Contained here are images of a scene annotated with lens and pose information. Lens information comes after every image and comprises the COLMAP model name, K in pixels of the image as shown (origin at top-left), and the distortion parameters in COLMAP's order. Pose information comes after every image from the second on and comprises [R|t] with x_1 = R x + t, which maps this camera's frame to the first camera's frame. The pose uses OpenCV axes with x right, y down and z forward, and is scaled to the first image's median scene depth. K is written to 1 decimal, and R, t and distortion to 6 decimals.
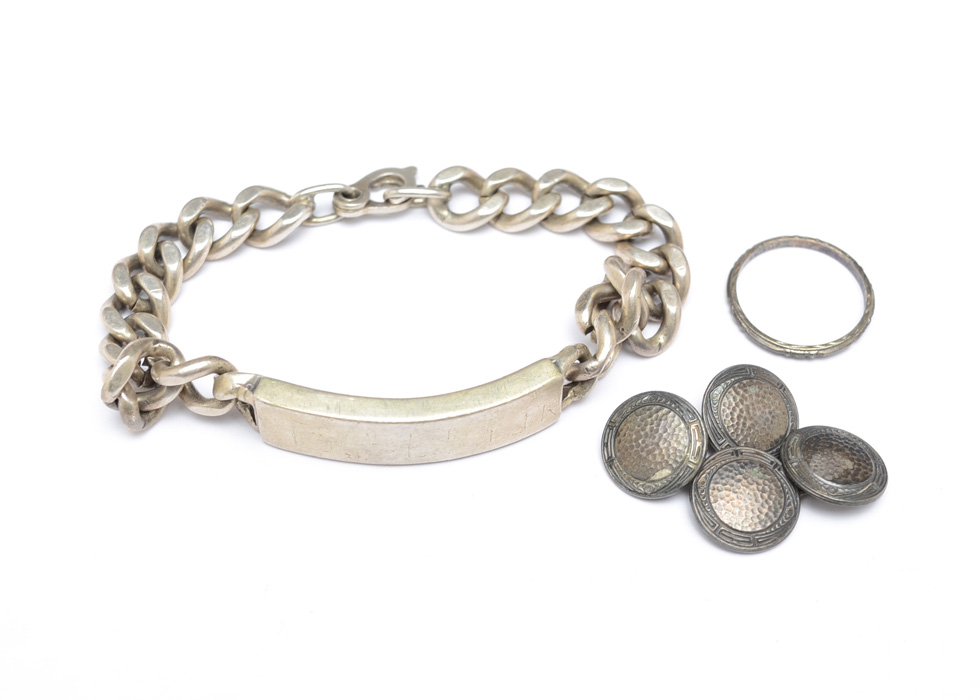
lens RADIAL K [[1723.3, 0, 489.7], [0, 1723.3, 351.4], [0, 0, 1]] dist [-0.020504, 0.000000]
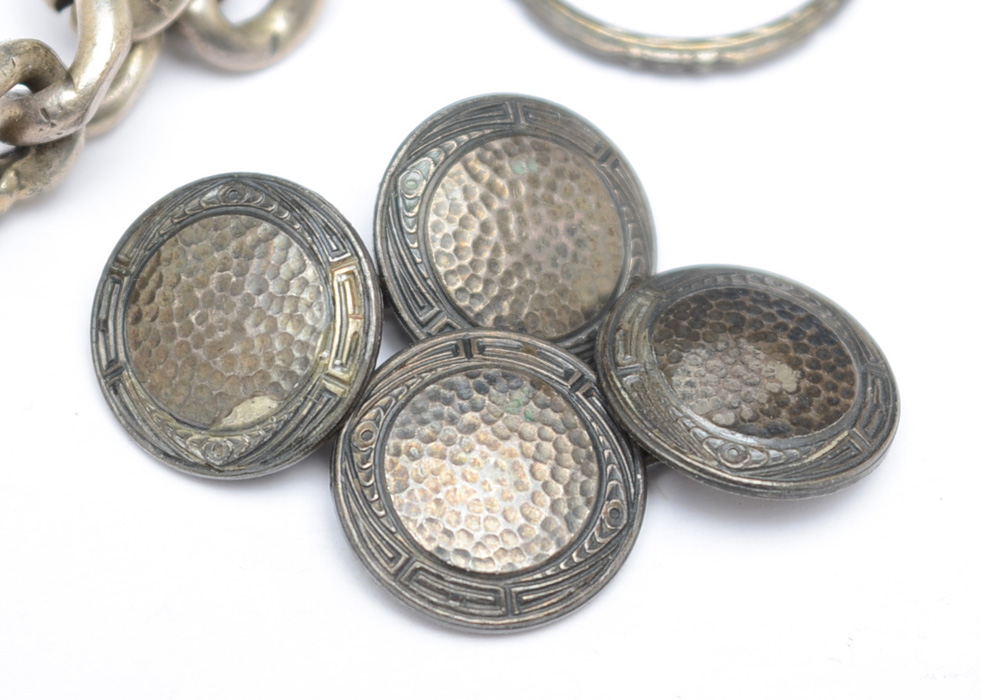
lens RADIAL K [[3184.5, 0, 491.0], [0, 3184.5, 349.2], [0, 0, 1]] dist [0.033958, 0.000000]
pose [[0.999917, -0.008355, 0.009771, 0.141484], [0.007269, 0.994311, 0.106266, -0.010043], [-0.010603, -0.106186, 0.994290, 0.351003]]
